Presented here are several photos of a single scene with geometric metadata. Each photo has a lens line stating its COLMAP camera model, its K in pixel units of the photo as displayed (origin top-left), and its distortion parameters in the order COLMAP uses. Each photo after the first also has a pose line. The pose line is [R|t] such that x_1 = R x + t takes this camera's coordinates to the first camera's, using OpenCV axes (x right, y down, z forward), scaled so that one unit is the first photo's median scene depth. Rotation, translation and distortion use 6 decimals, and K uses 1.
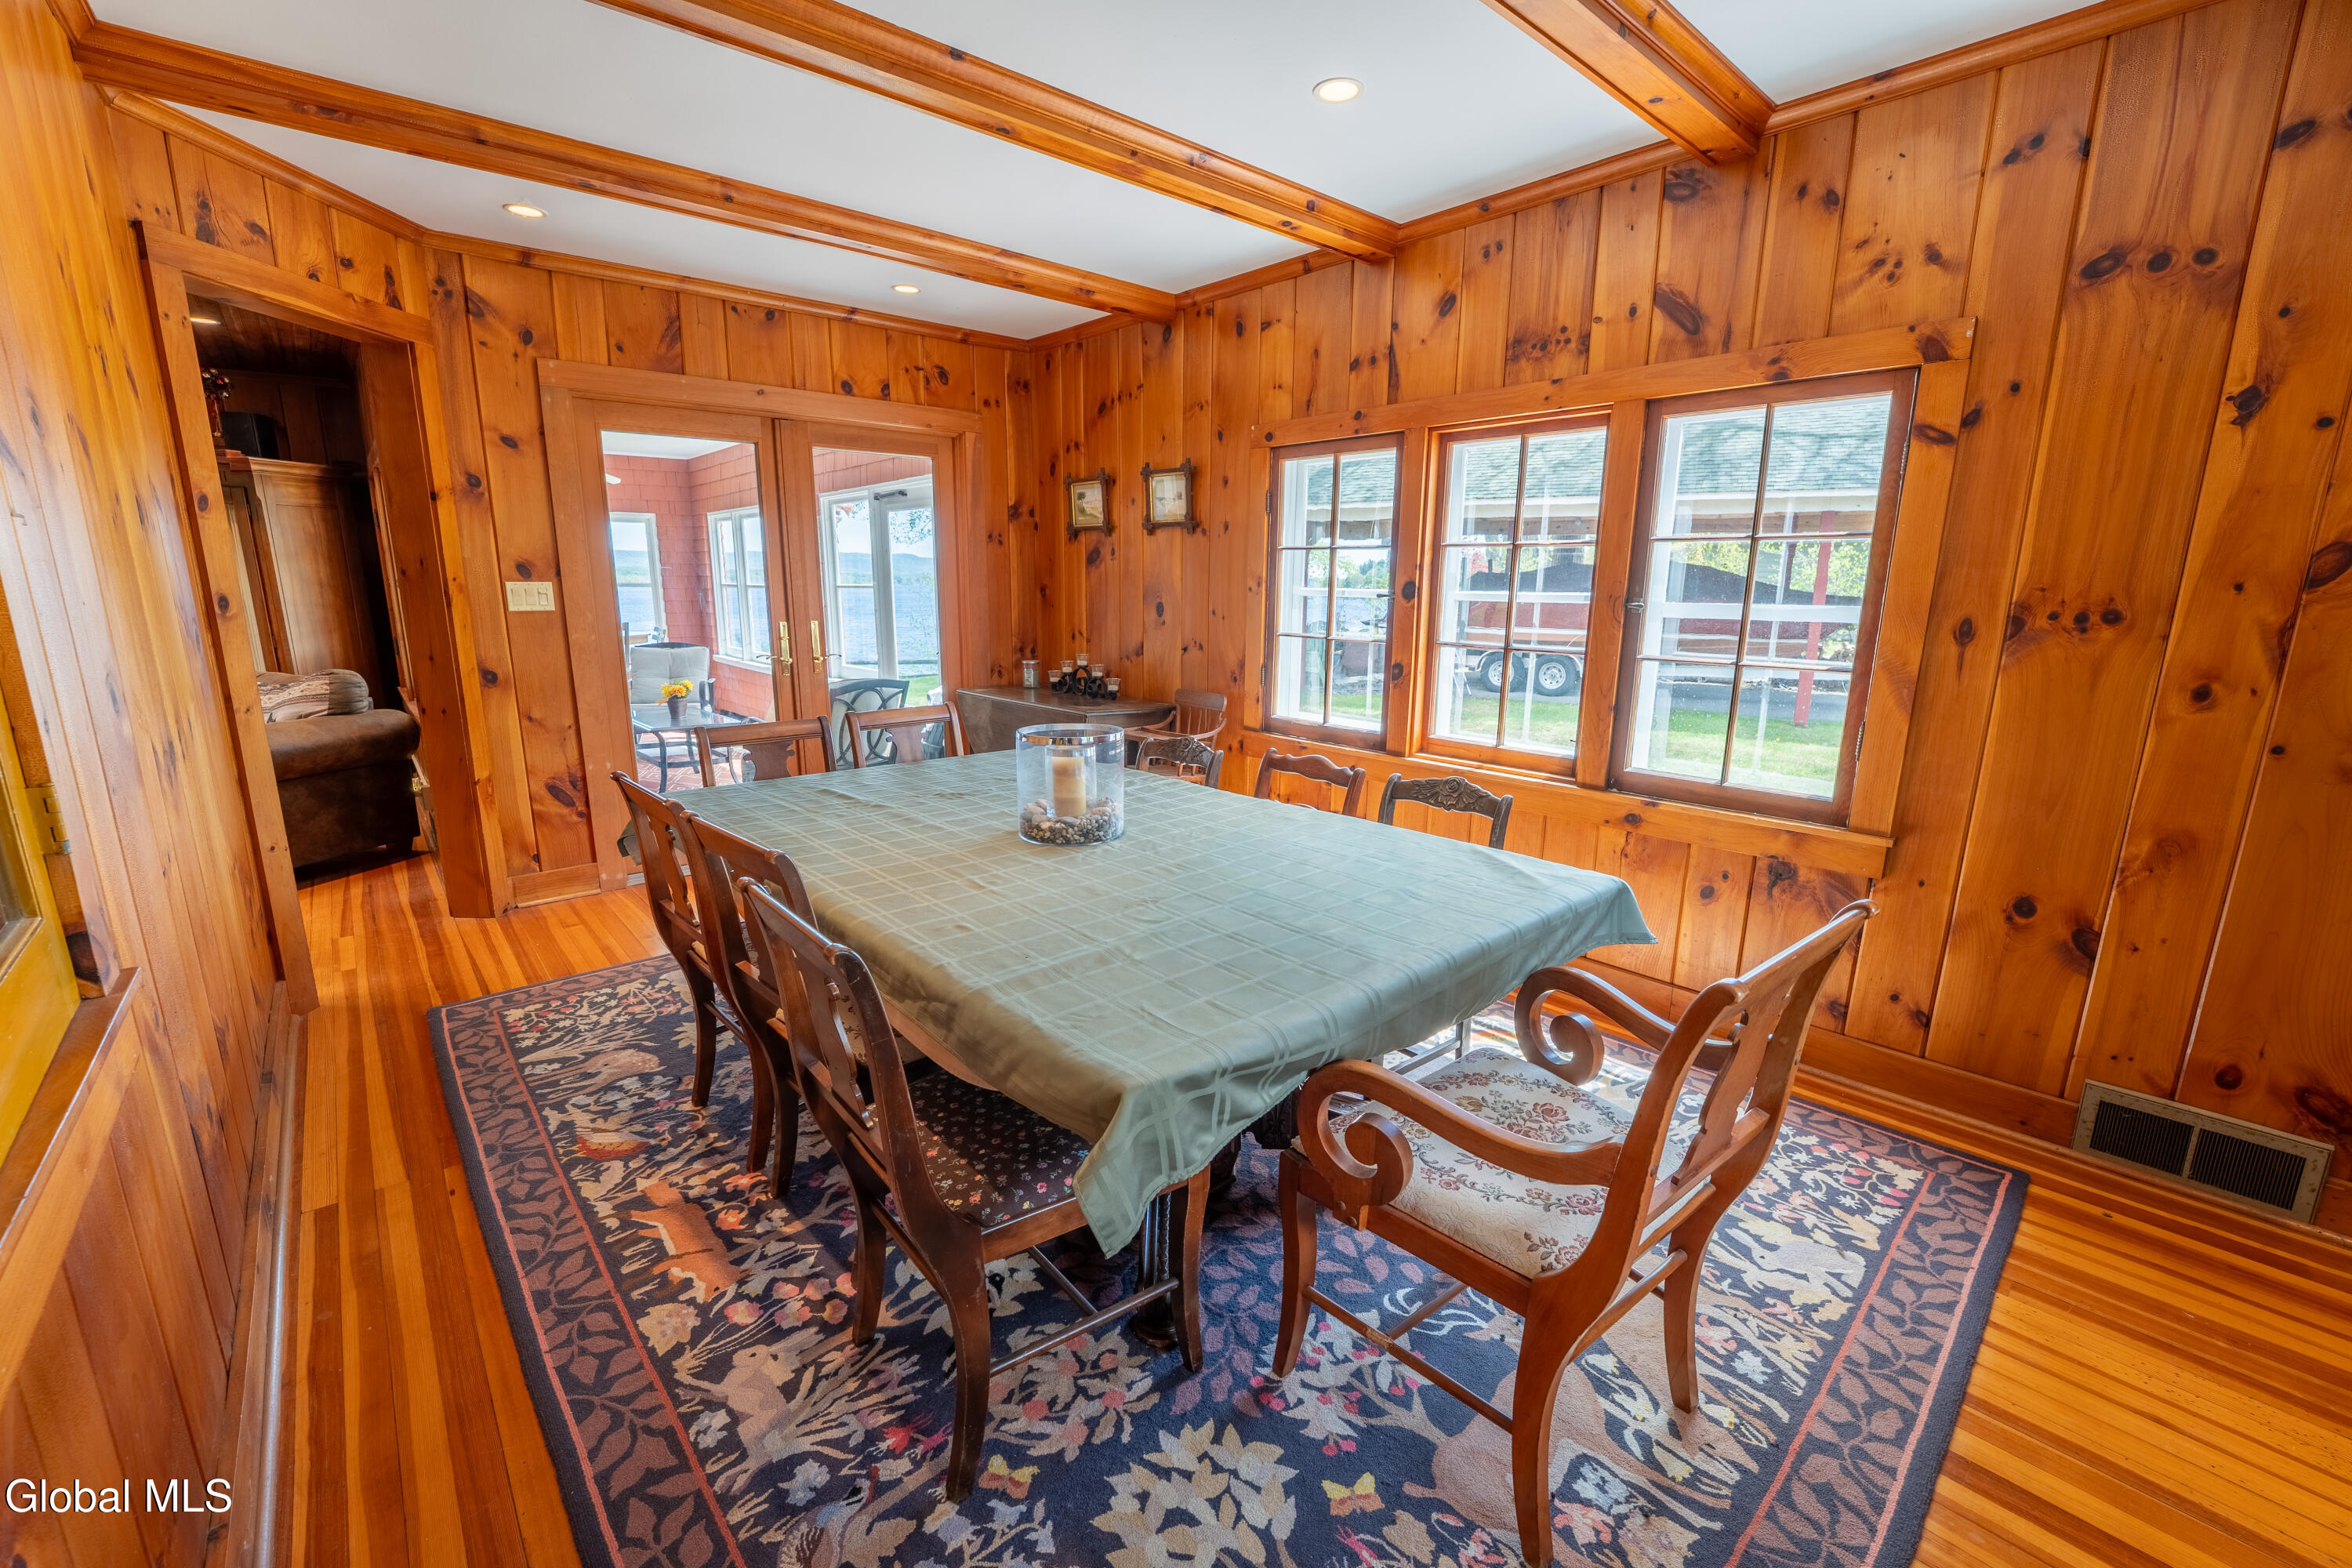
lens RADIAL K [[954.2, 0, 1176.0], [0, 954.2, 784.0], [0, 0, 1]] dist [-0.031100, 0.003960]
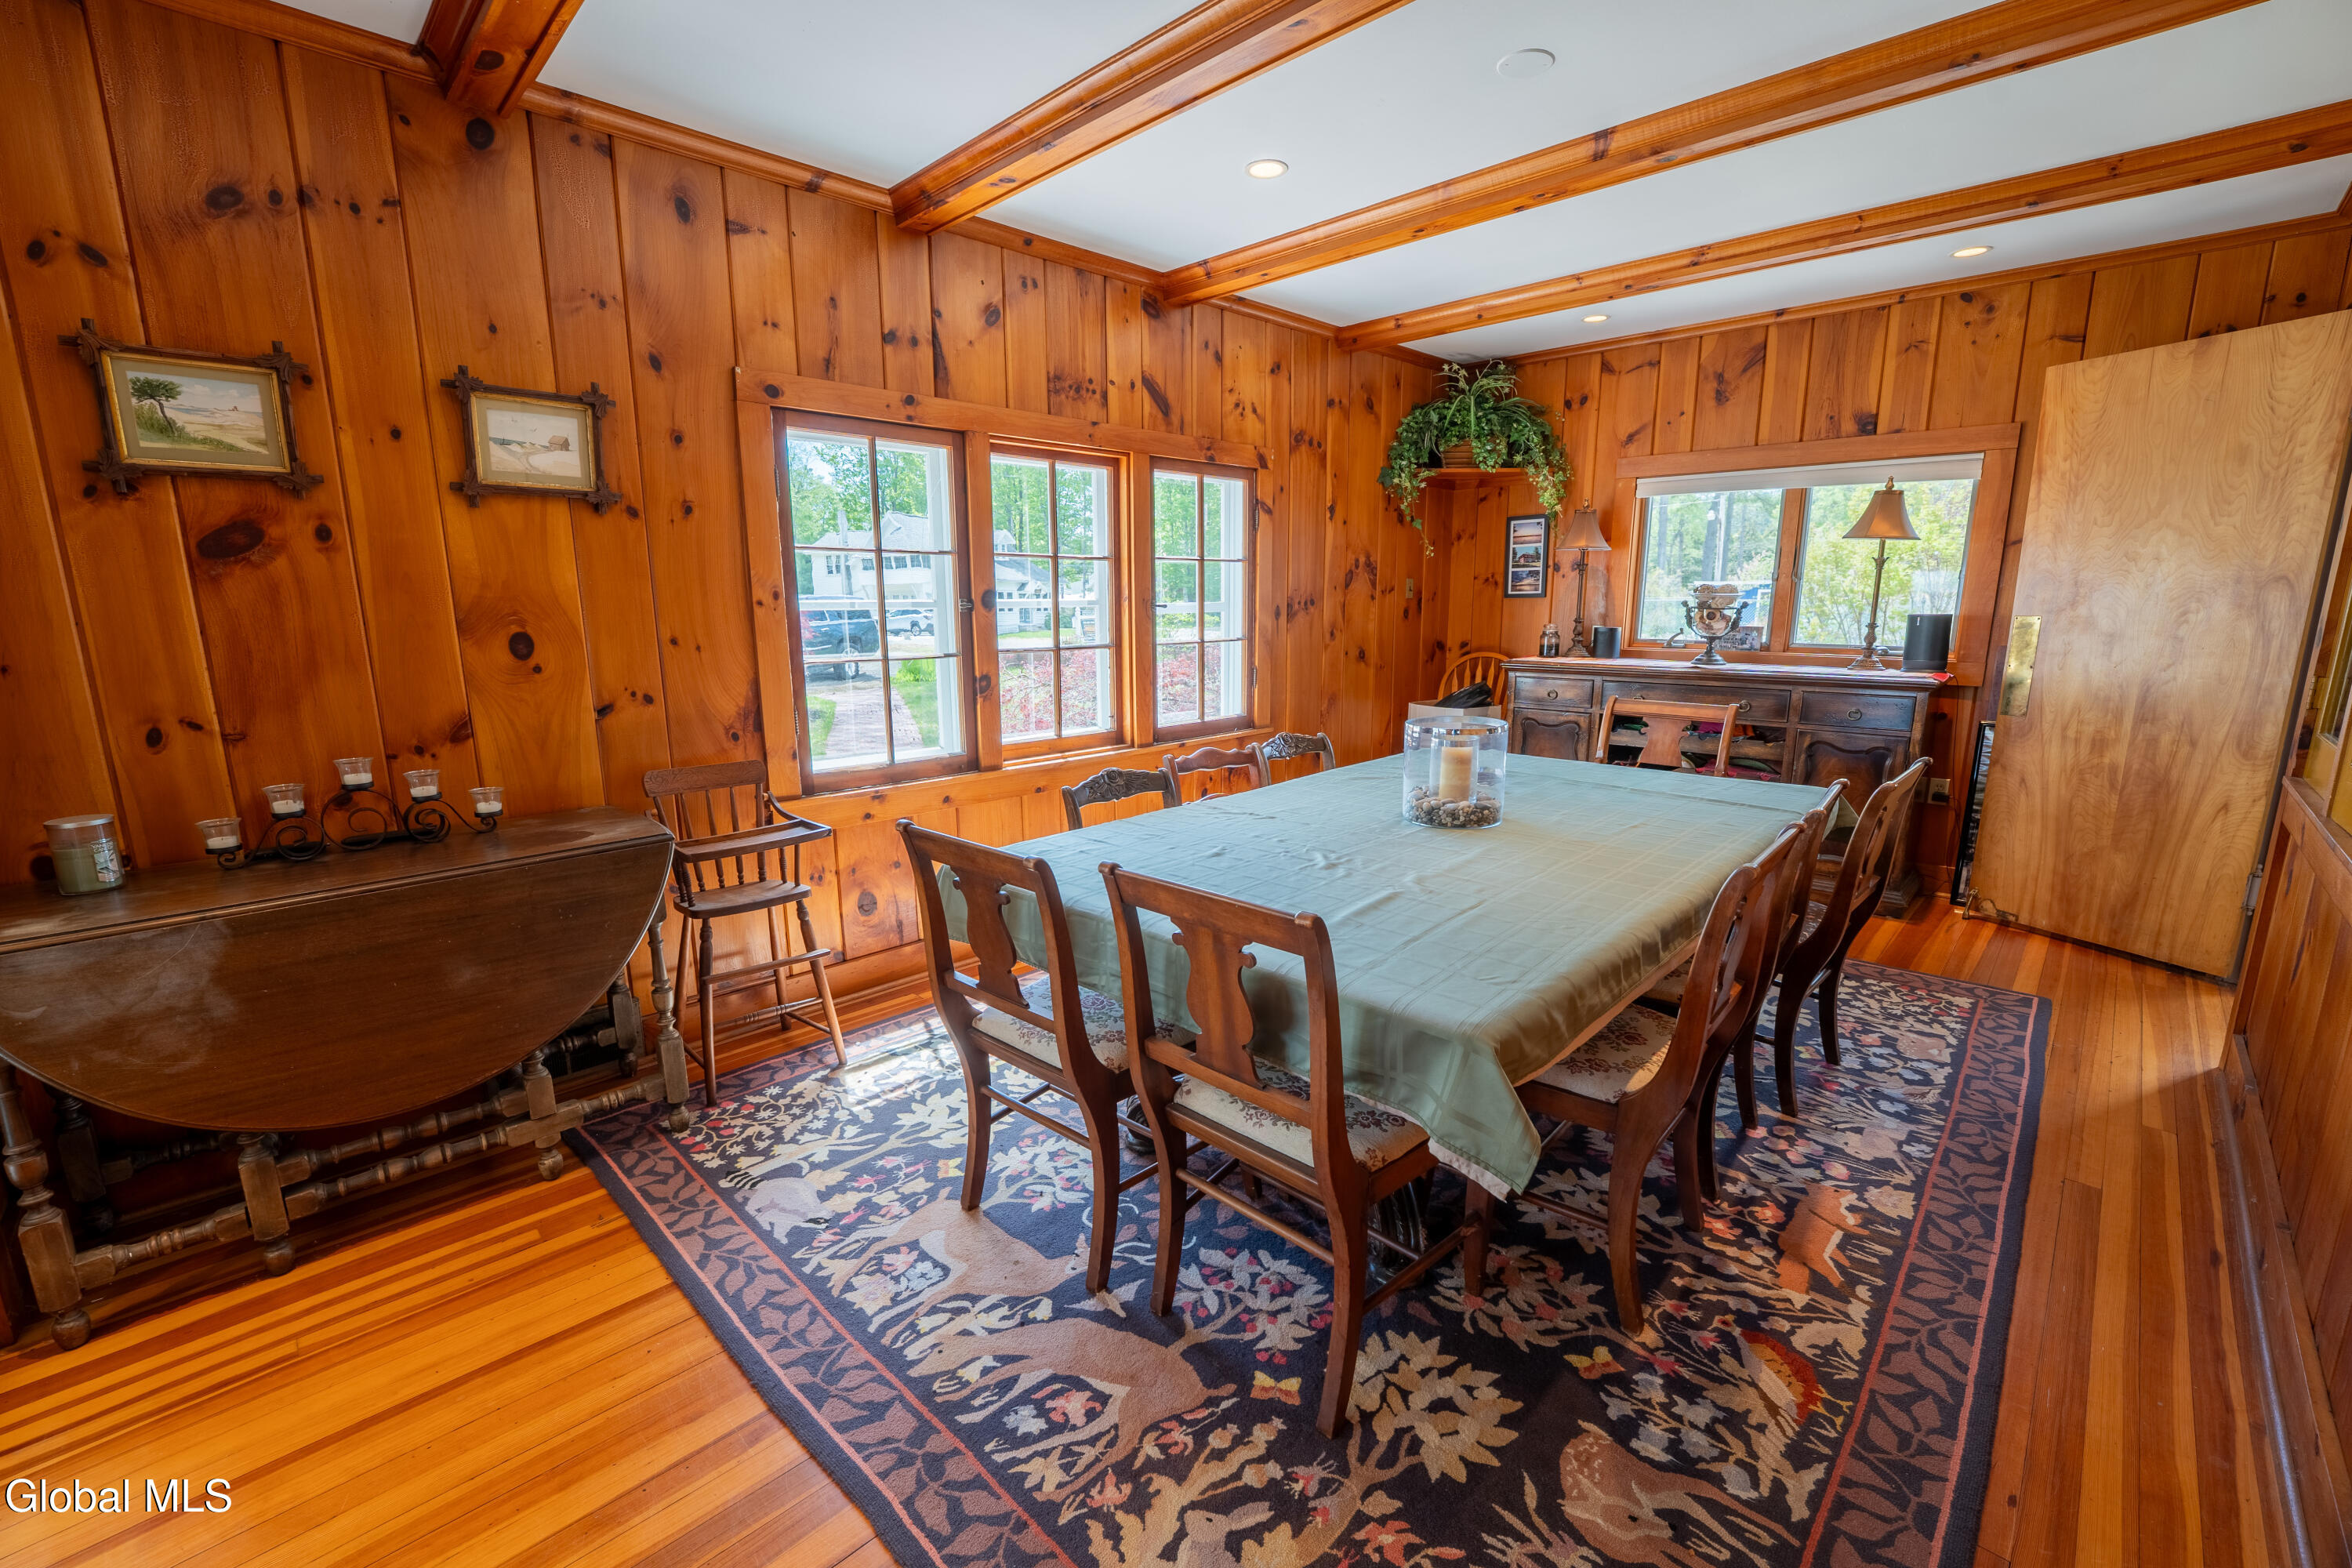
lens RADIAL K [[954.2, 0, 1176.0], [0, 954.2, 784.0], [0, 0, 1]] dist [-0.031100, 0.003960]
pose [[-0.052731, -0.195822, 0.979221, -1.122168], [0.216594, 0.954999, 0.202642, -0.266278], [-0.974837, 0.222779, -0.007944, 1.285725]]
